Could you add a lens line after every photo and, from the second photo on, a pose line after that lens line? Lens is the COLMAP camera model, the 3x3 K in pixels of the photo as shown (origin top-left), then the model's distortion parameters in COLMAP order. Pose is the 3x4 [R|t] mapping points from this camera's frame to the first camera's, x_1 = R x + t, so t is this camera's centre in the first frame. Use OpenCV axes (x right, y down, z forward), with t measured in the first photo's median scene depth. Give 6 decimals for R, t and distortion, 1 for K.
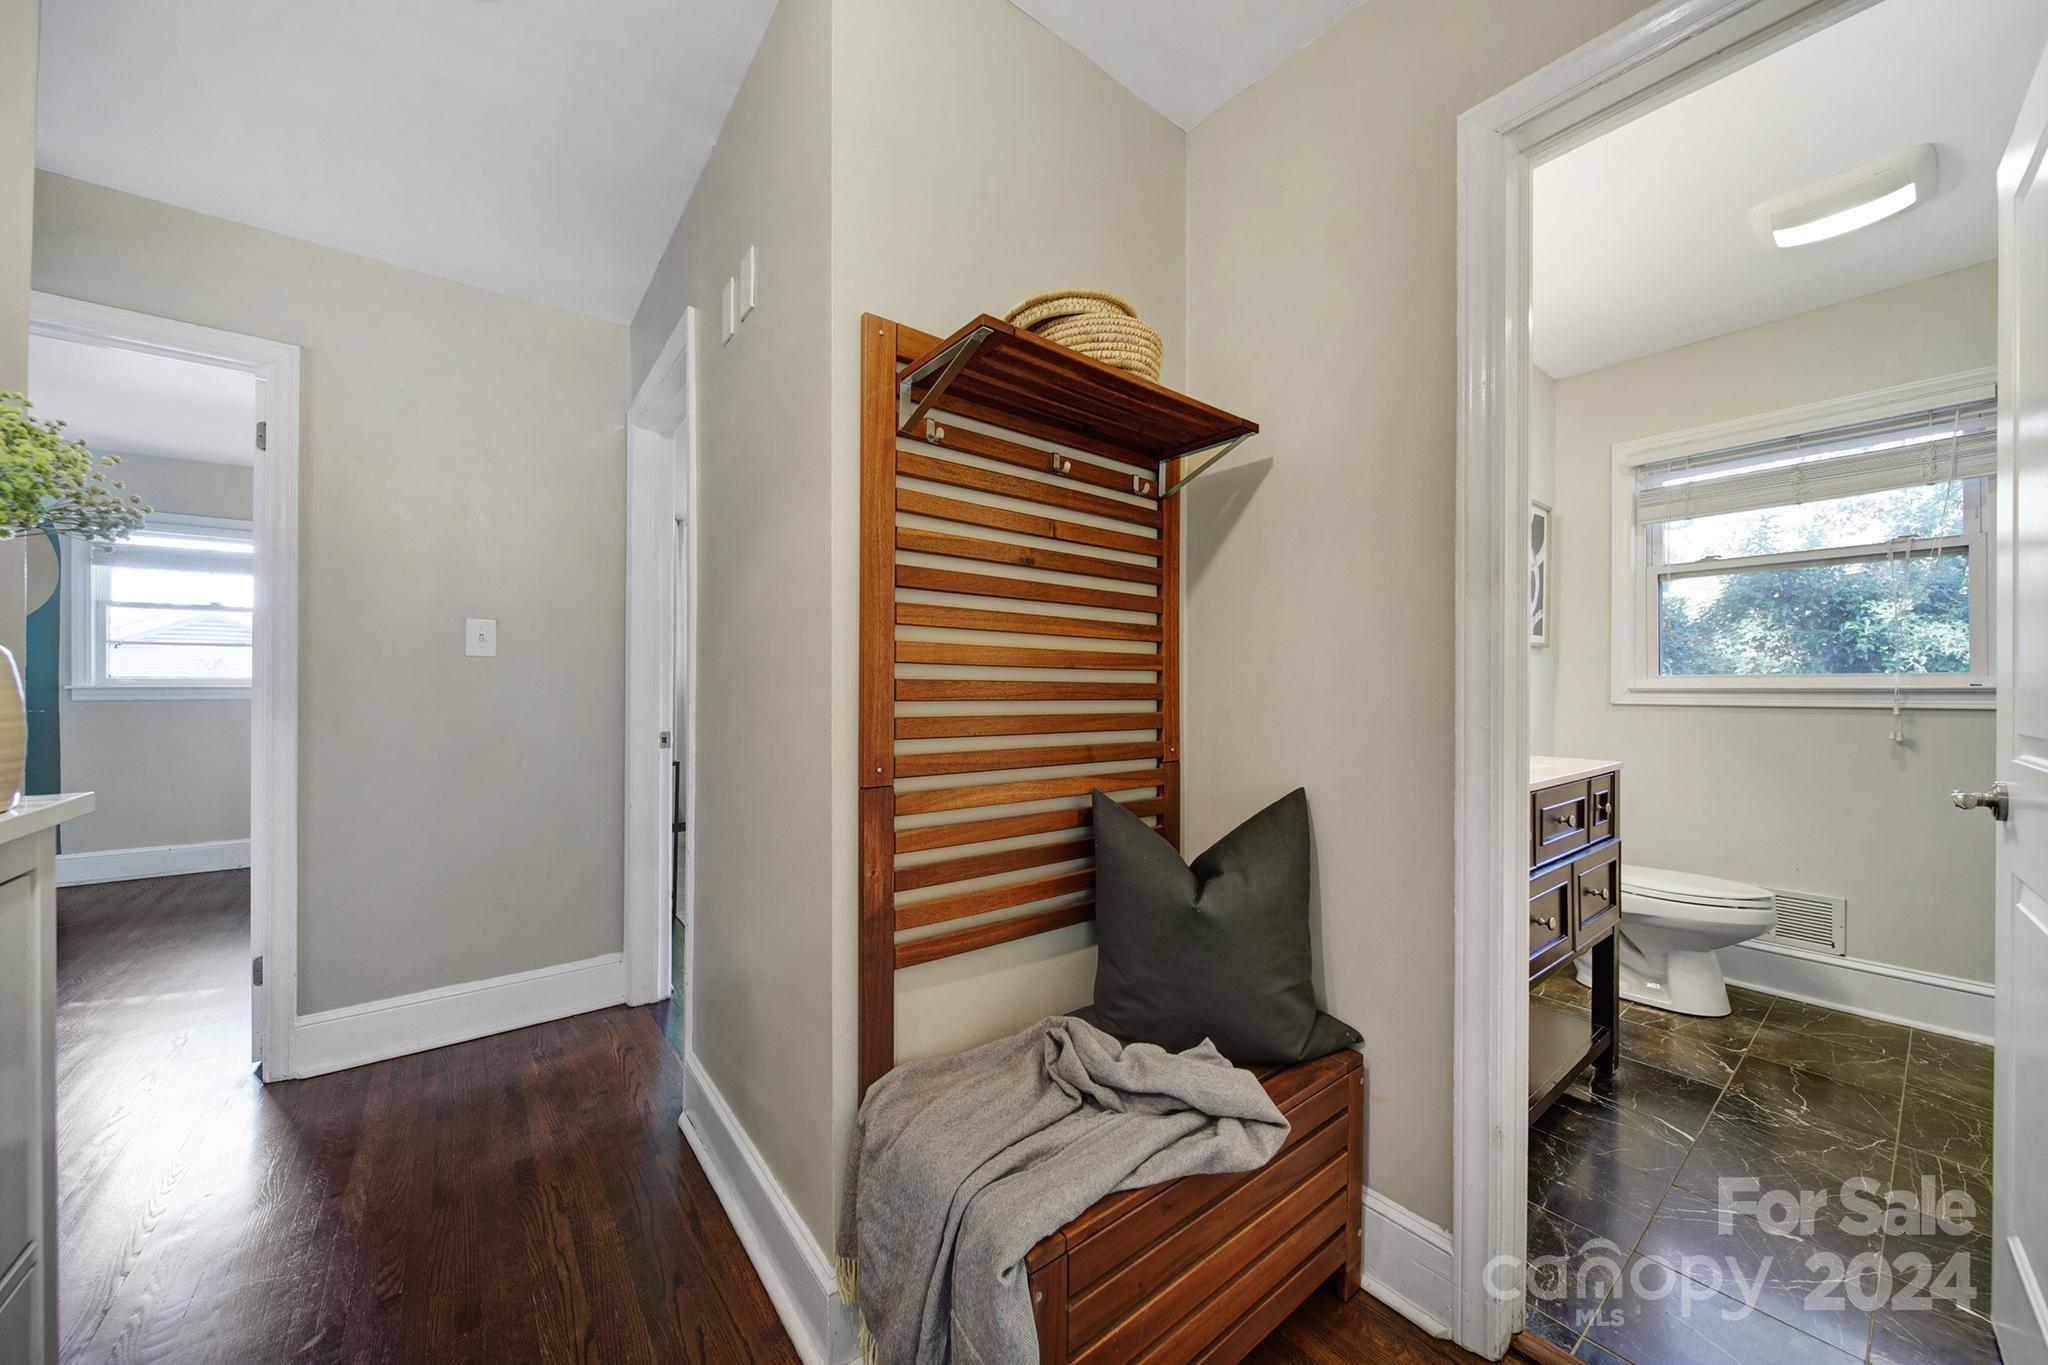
lens RADIAL K [[722.0, 0, 1028.0], [0, 722.0, 674.8], [0, 0, 1]] dist [-0.001166, -0.000487]
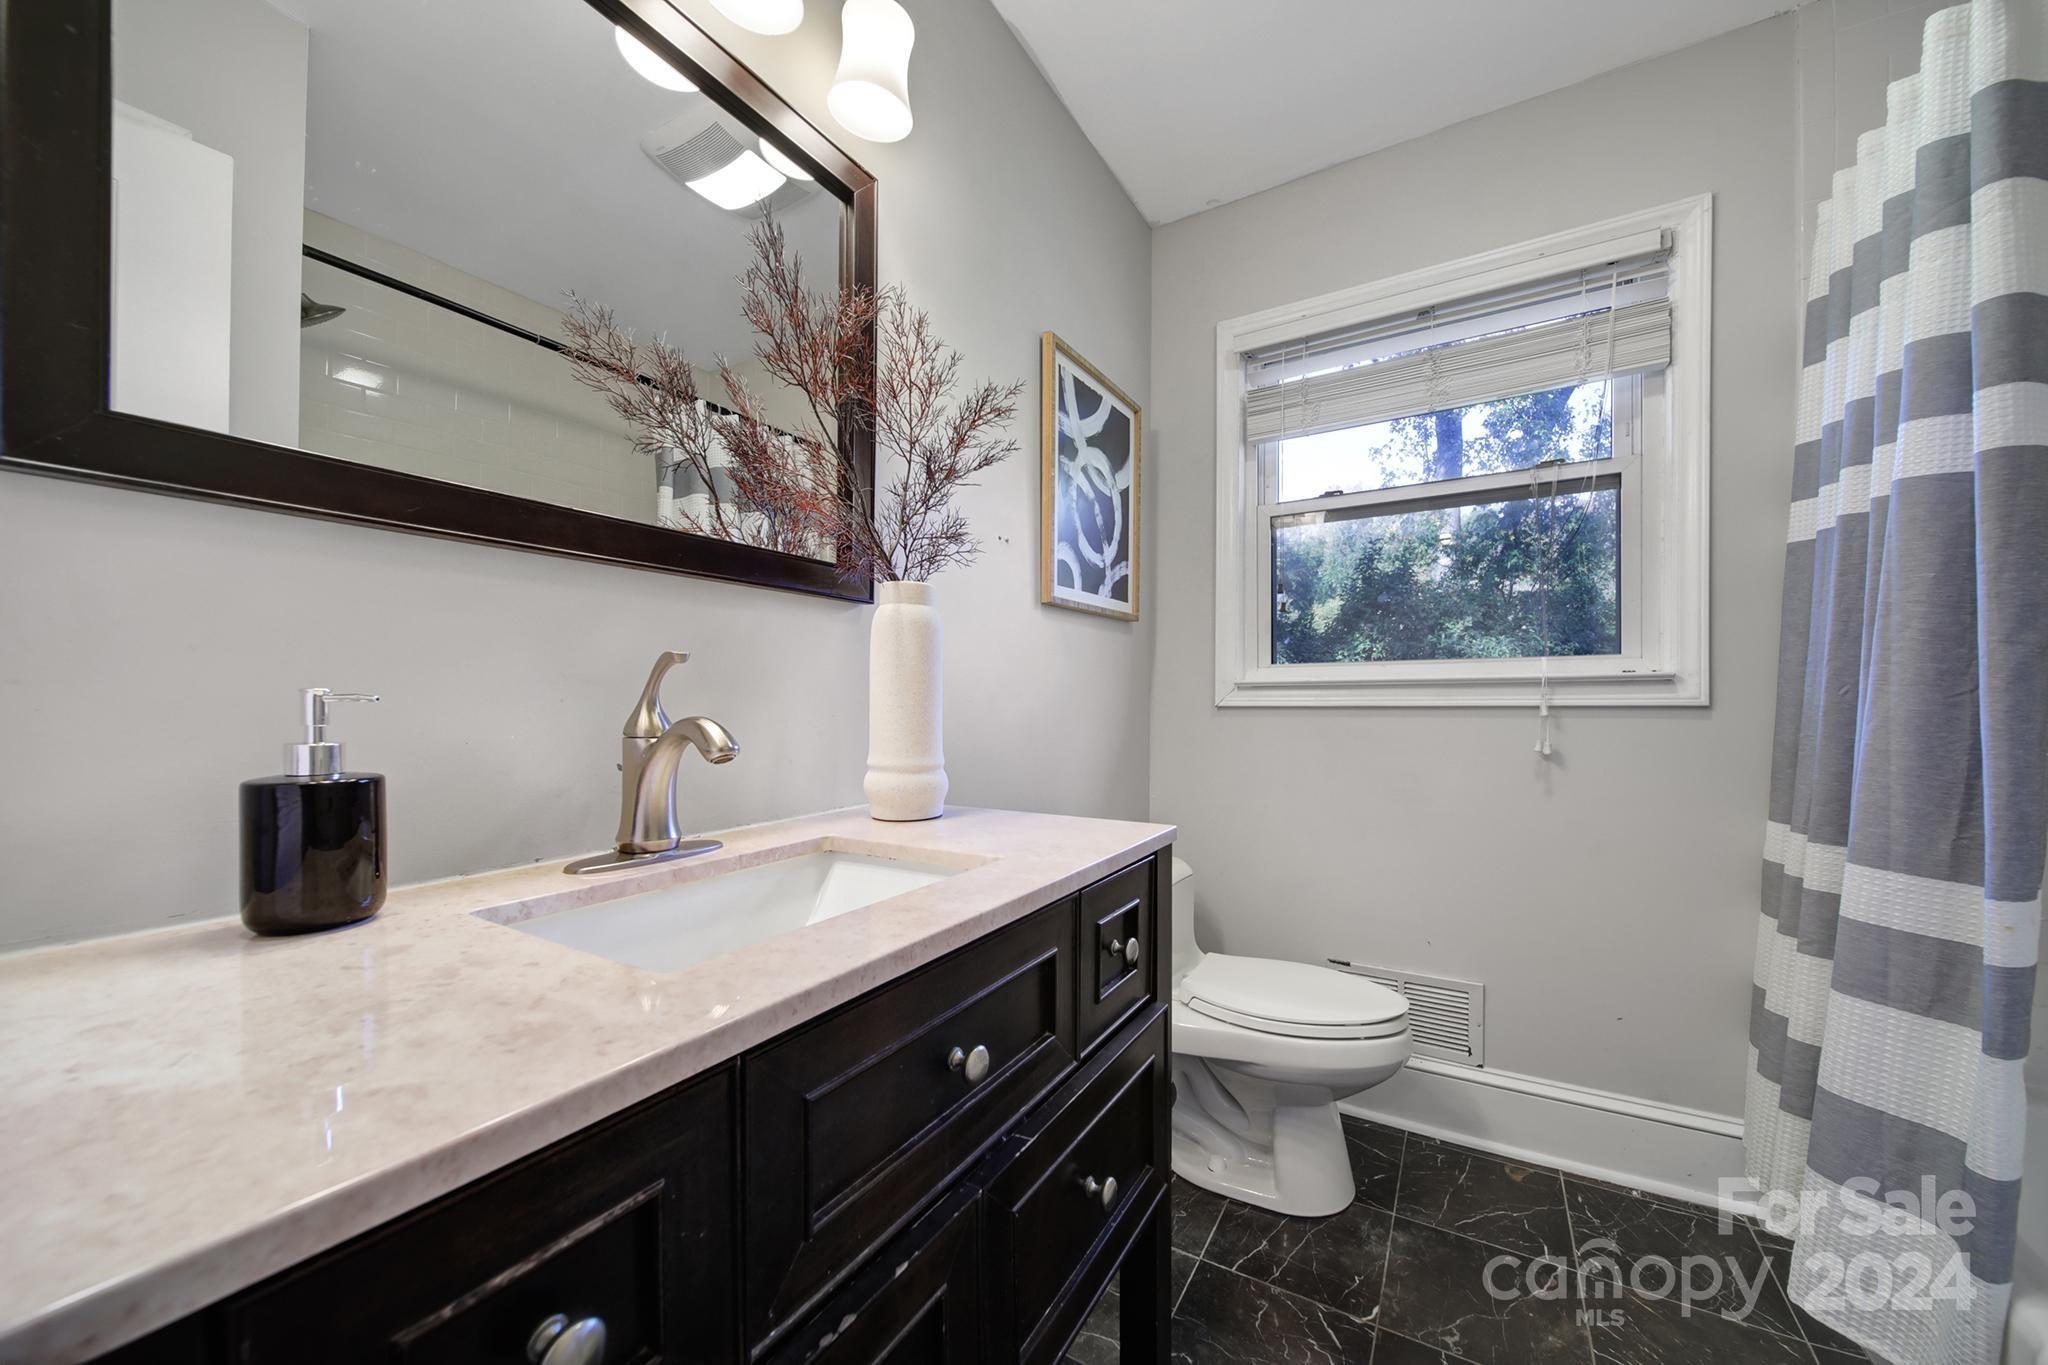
lens RADIAL K [[749.8, 0, 1028.8], [0, 749.8, 696.2], [0, 0, 1]] dist [0.000691, 0.000034]
pose [[0.930784, -0.002834, 0.365559, 0.459612], [-0.000439, 0.999961, 0.008870, 0.028665], [-0.365570, -0.008417, 0.930746, 0.484301]]
